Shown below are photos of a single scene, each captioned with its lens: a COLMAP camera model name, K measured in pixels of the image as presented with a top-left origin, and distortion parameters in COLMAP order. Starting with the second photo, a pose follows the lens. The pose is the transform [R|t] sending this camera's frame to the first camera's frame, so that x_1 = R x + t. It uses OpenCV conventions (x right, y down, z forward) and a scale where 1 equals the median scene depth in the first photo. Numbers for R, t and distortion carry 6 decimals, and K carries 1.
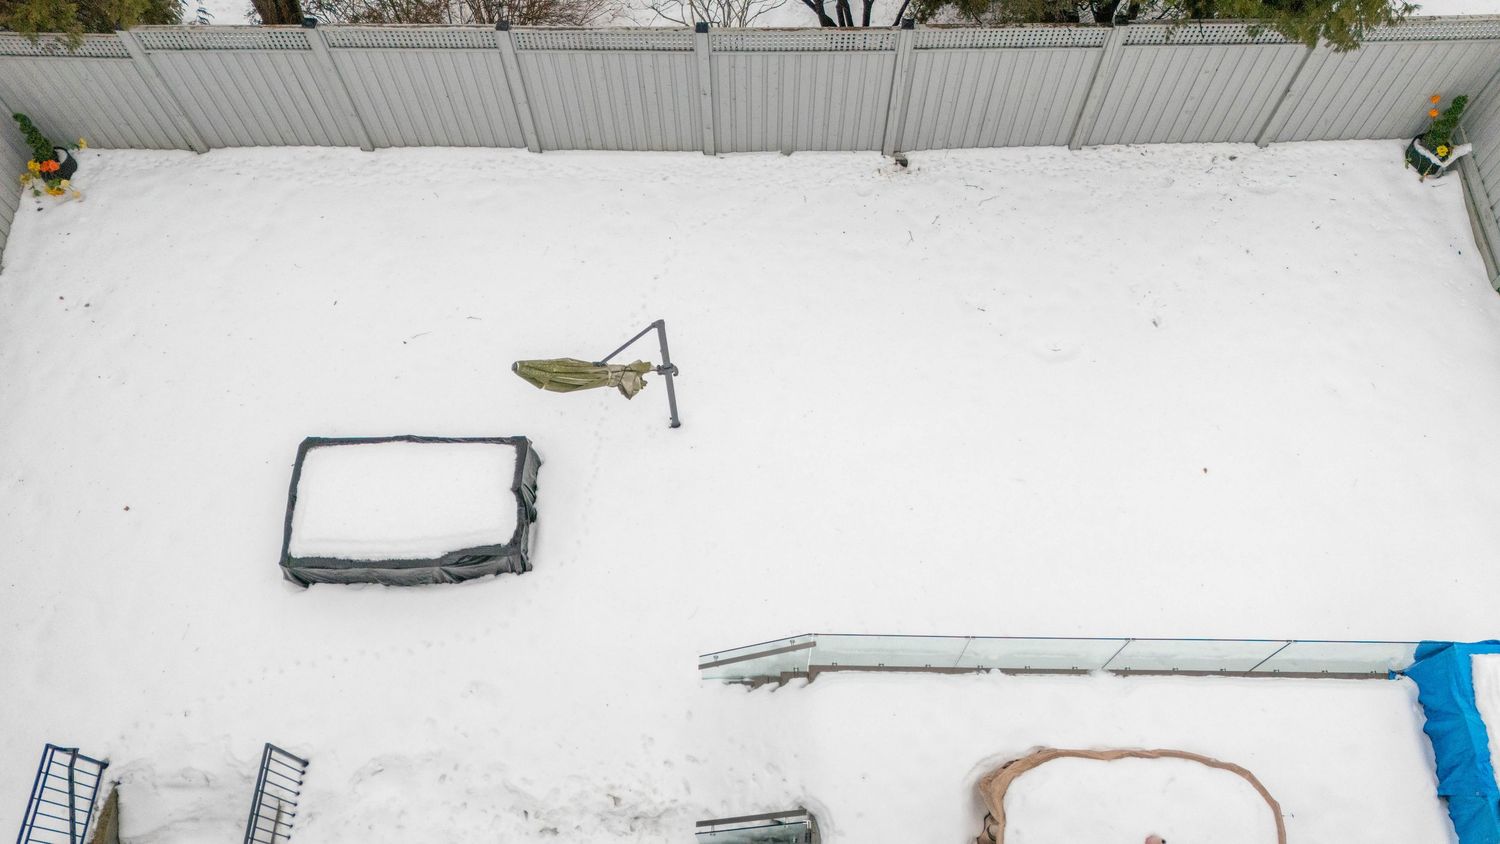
lens RADIAL K [[1102.6, 0, 747.9], [0, 1102.6, 417.6], [0, 0, 1]] dist [0.061910, -0.053465]
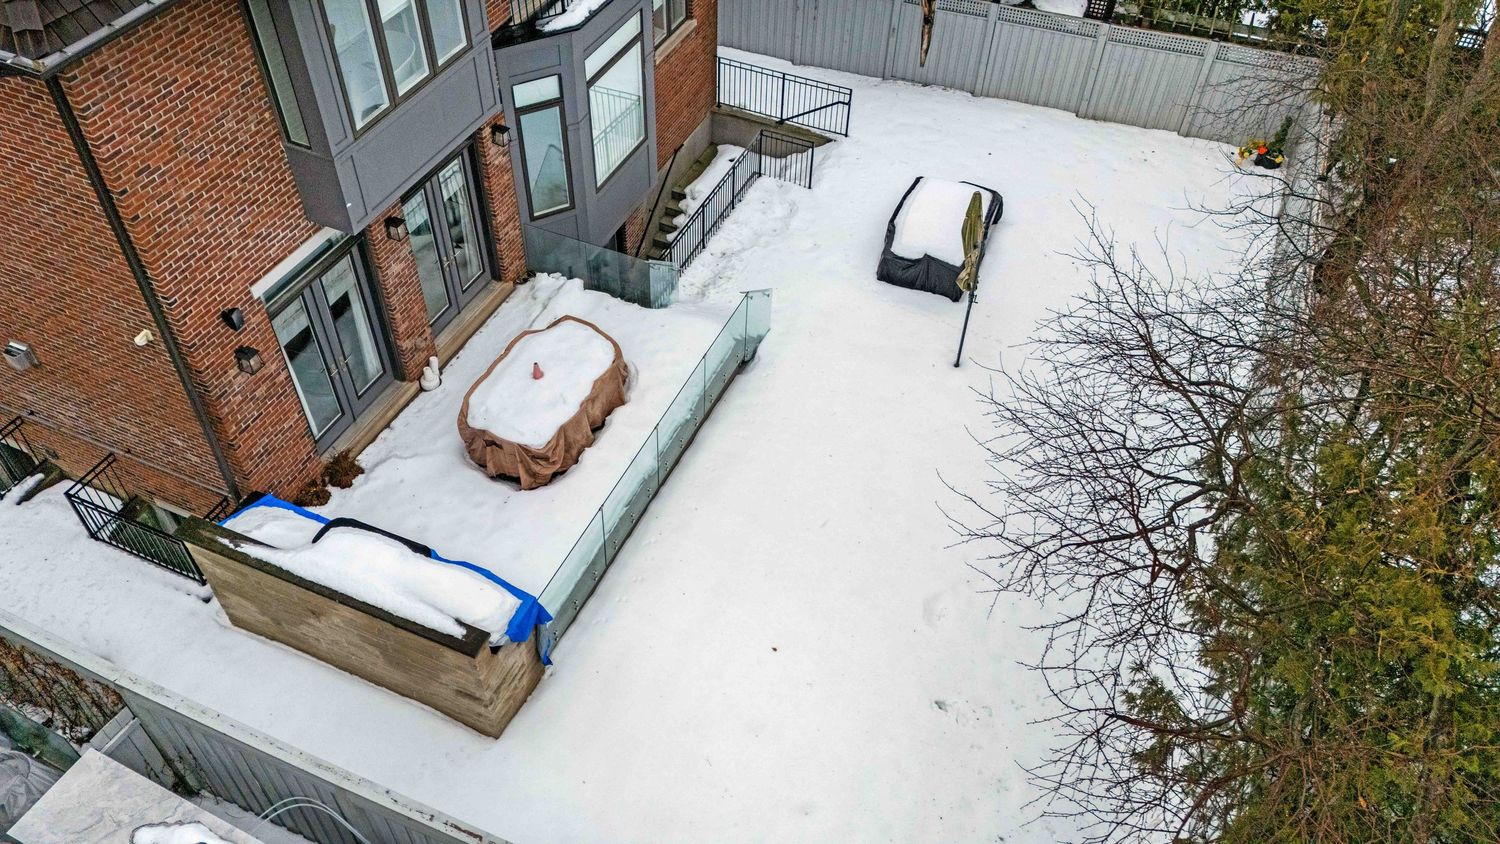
lens RADIAL K [[1102.6, 0, 740.7], [0, 1102.6, 416.0], [0, 0, 1]] dist [0.061910, -0.053465]
pose [[-0.388101, 0.657332, -0.645982, 0.992778], [-0.830428, 0.054573, 0.554446, -0.541972], [0.399709, 0.751623, 0.524687, 0.266239]]
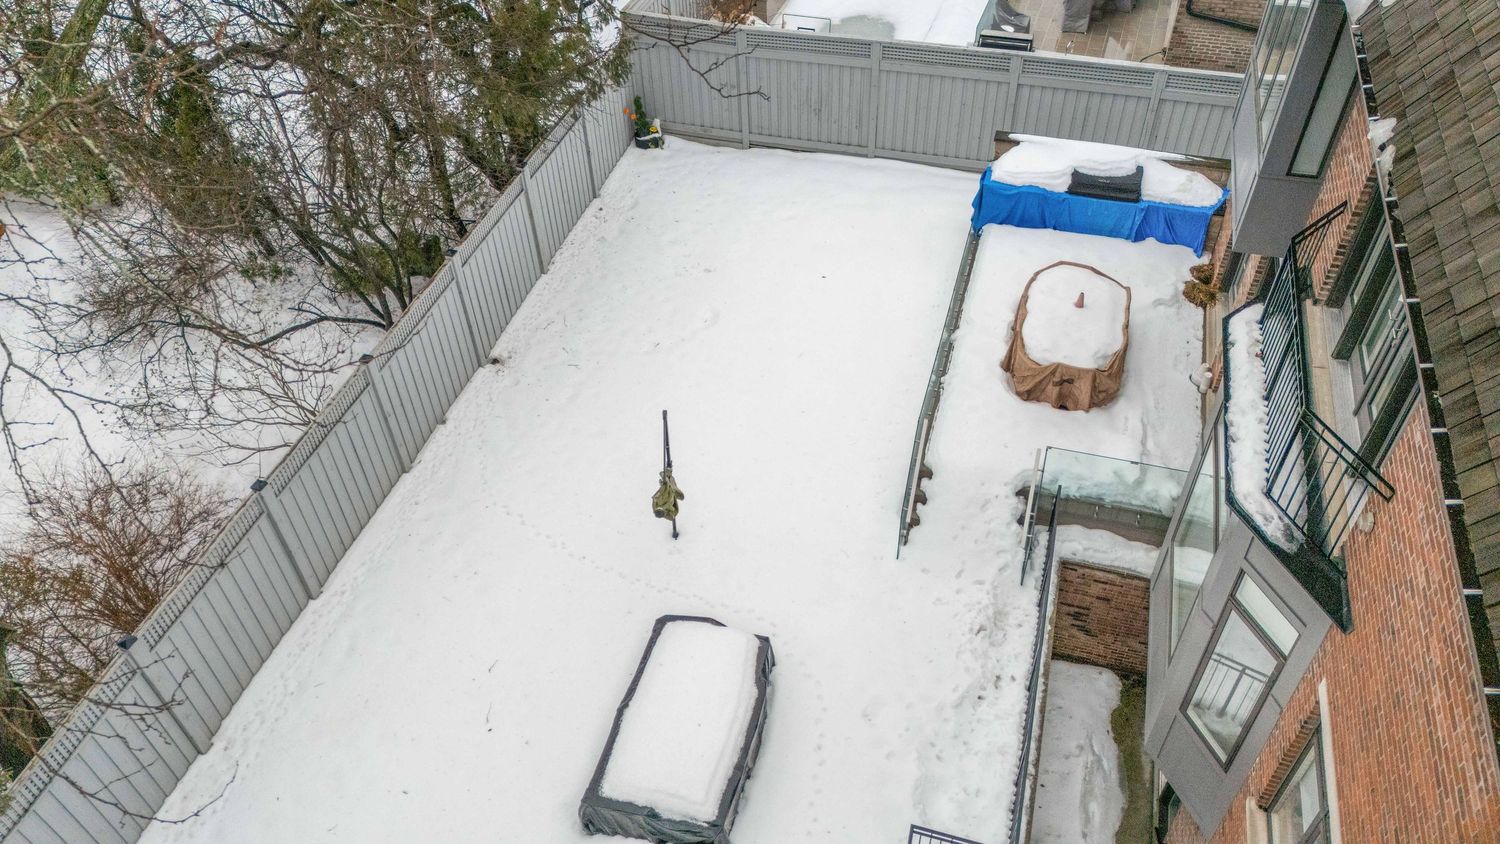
lens RADIAL K [[1102.6, 0, 748.4], [0, 1102.6, 424.8], [0, 0, 1]] dist [0.061910, -0.053465]
pose [[0.271234, -0.664206, 0.696608, -0.828401], [0.862938, 0.488388, 0.129675, -0.143181], [-0.426346, 0.565957, 0.705636, 0.092854]]
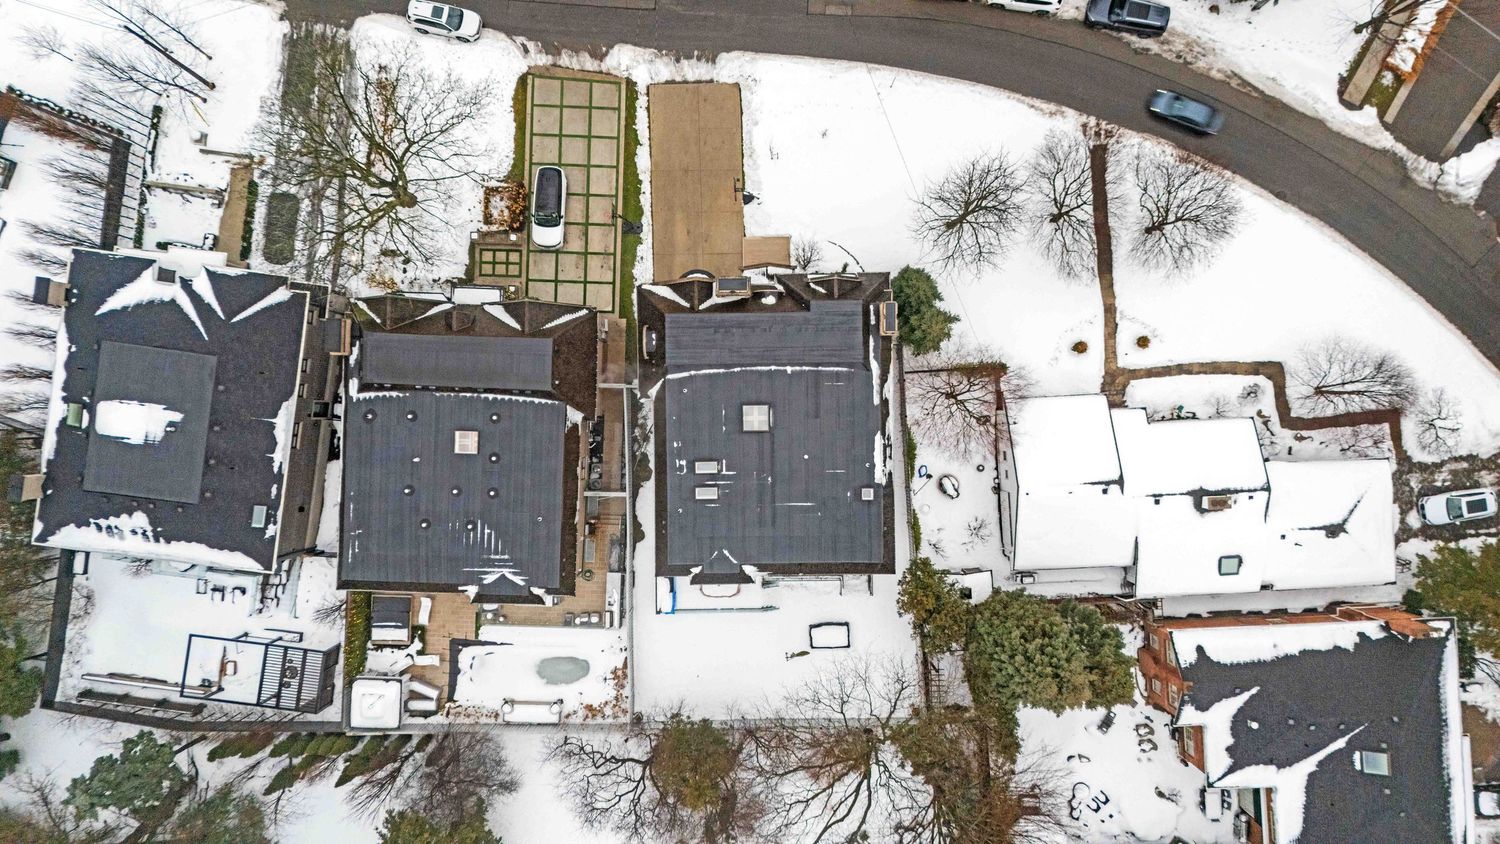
lens RADIAL K [[1102.6, 0, 752.0], [0, 1102.6, 416.3], [0, 0, 1]] dist [0.061910, -0.053465]
pose [[-0.999470, 0.024641, 0.021254, -0.041948], [-0.011705, -0.881661, 0.471738, -1.678089], [0.030363, 0.471240, 0.881482, -4.804495]]
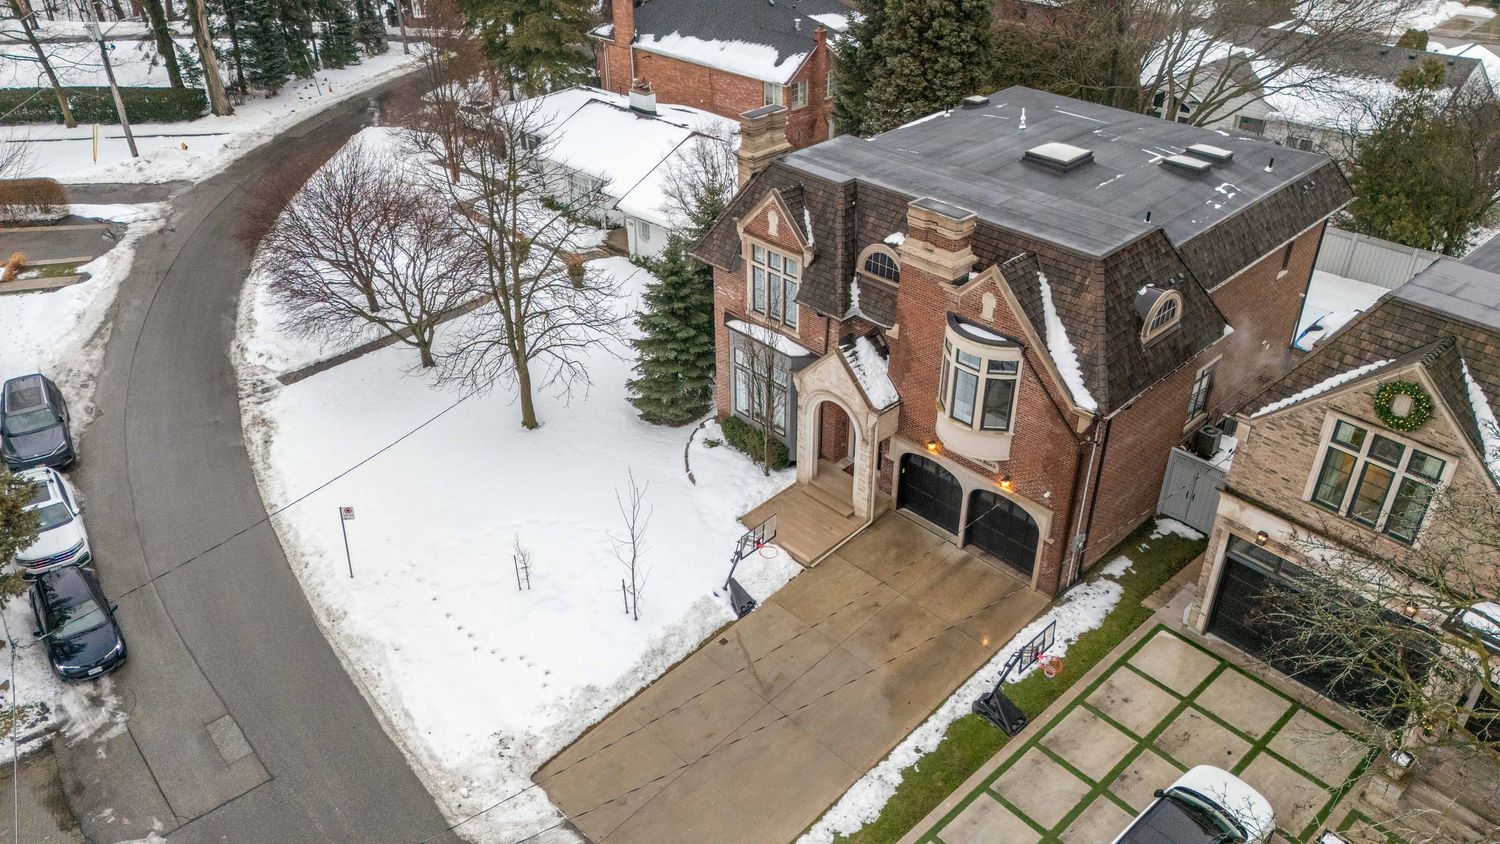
lens RADIAL K [[1102.6, 0, 744.7], [0, 1102.6, 432.1], [0, 0, 1]] dist [0.061910, -0.053465]
pose [[0.701060, 0.389777, -0.597151, 1.482011], [-0.629745, 0.731287, -0.261993, 2.545549], [0.334570, 0.559725, 0.758136, -2.312236]]
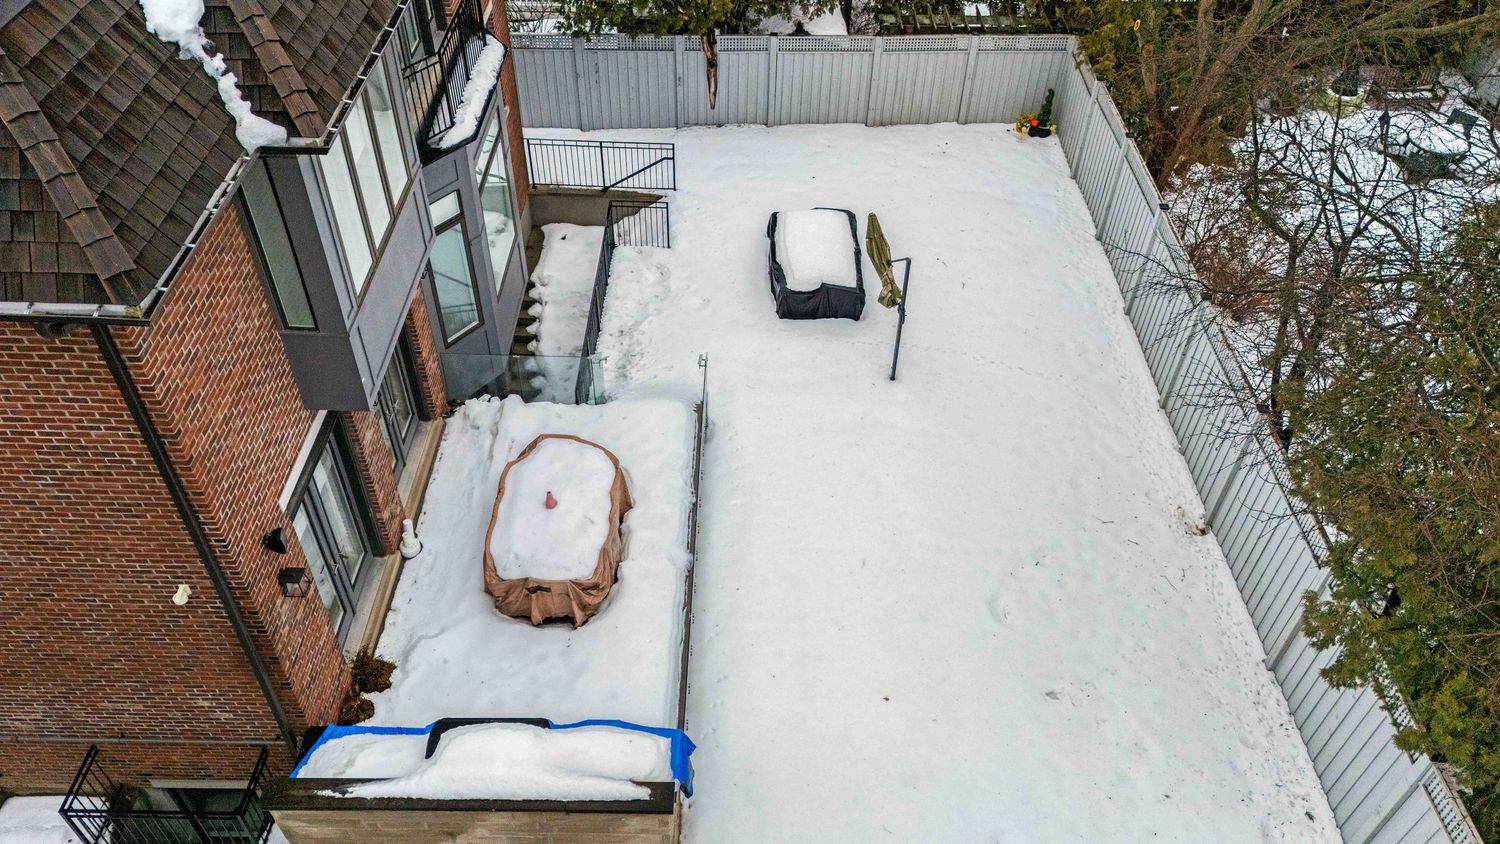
lens RADIAL K [[1102.6, 0, 742.1], [0, 1102.6, 418.5], [0, 0, 1]] dist [0.061910, -0.053465]
pose [[-0.003571, 0.692066, -0.721826, 1.020426], [-0.898150, 0.315152, 0.306602, -0.243453], [0.439674, 0.649403, 0.620454, 0.110850]]
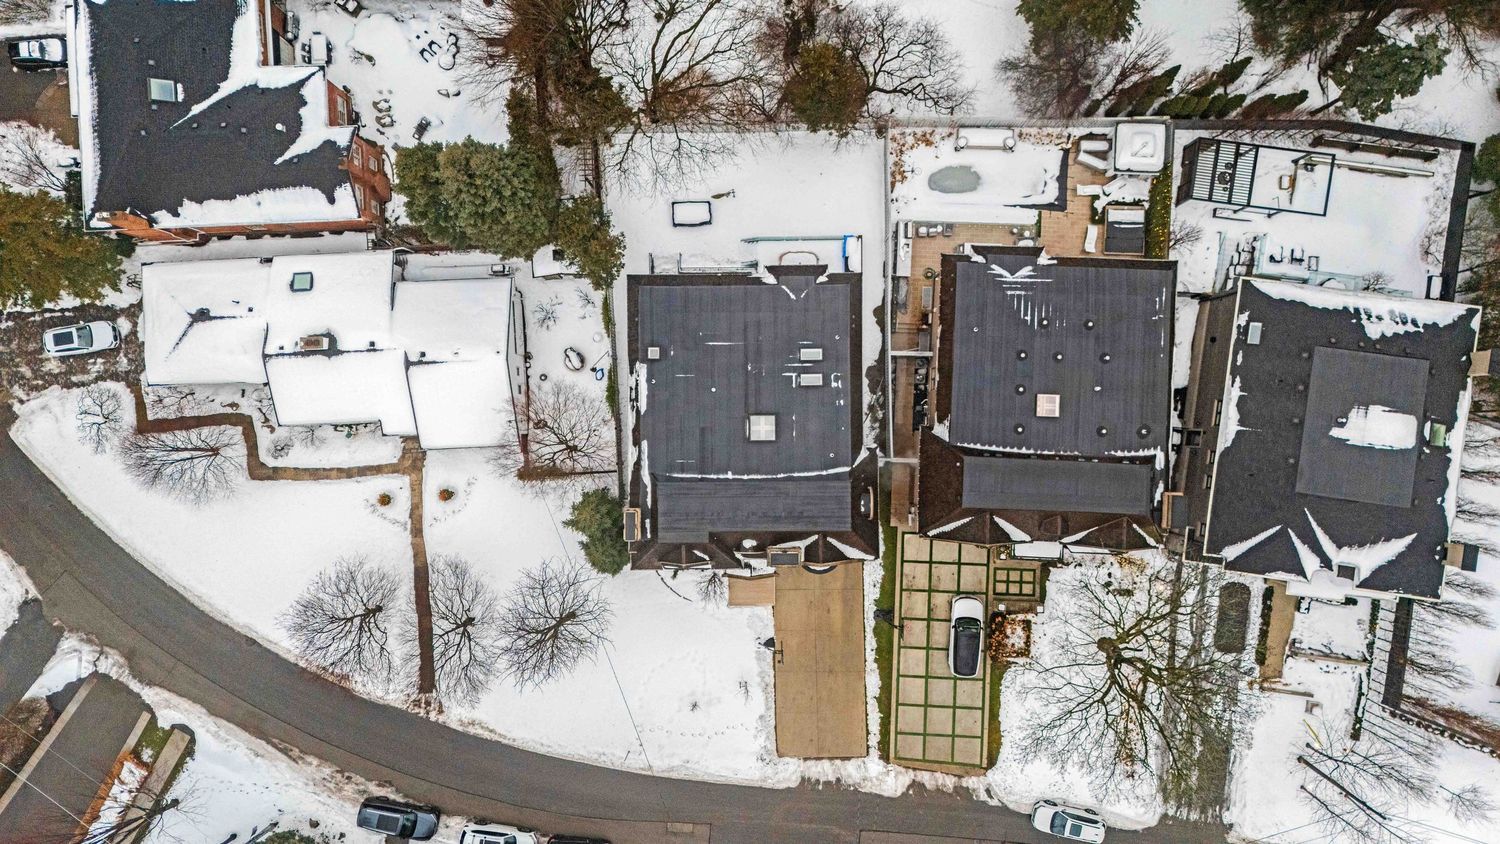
lens RADIAL K [[1102.6, 0, 749.6], [0, 1102.6, 426.5], [0, 0, 1]] dist [0.061910, -0.053465]
pose [[0.999800, -0.019736, 0.003318, -0.030006], [0.015845, 0.881906, 0.471158, -1.738242], [-0.012226, -0.471011, 0.882043, -4.889645]]
